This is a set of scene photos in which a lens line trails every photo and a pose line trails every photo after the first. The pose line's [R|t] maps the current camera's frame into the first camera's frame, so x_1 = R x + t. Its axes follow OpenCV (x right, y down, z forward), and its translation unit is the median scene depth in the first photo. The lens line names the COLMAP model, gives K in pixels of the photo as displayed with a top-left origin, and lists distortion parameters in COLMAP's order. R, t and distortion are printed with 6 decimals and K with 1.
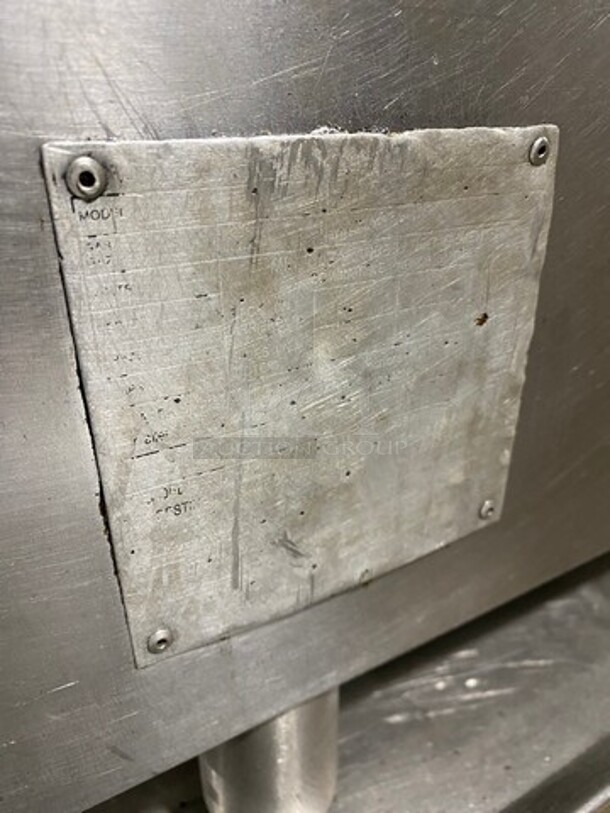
lens RADIAL K [[611.0, 0, 305.0], [0, 611.0, 406.5], [0, 0, 1]] dist [-0.027745, -0.001948]
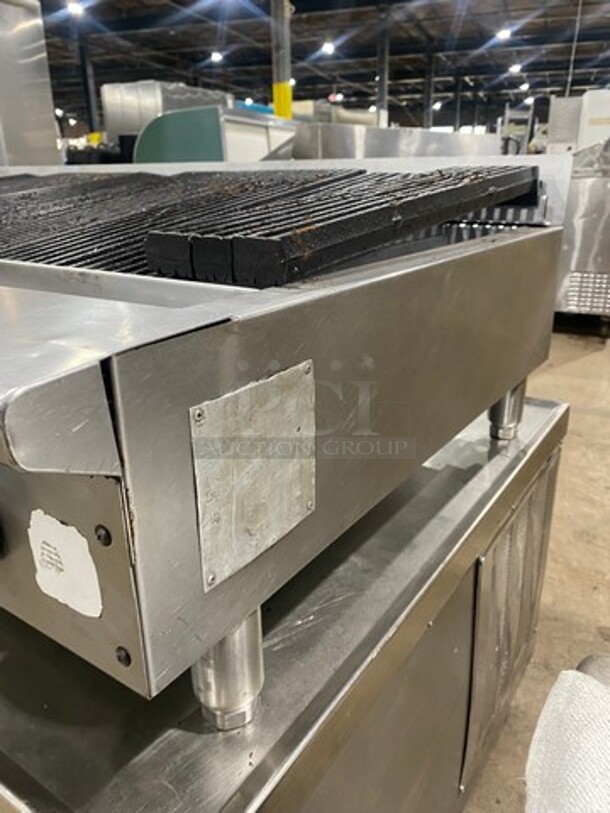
lens RADIAL K [[619.9, 0, 305.0], [0, 619.9, 406.5], [0, 0, 1]] dist [0.000663, 0.000229]
pose [[0.891339, -0.157602, 0.425060, -0.748579], [0.209117, 0.974849, -0.077063, -0.024820], [-0.402224, 0.157577, 0.901879, -1.338886]]
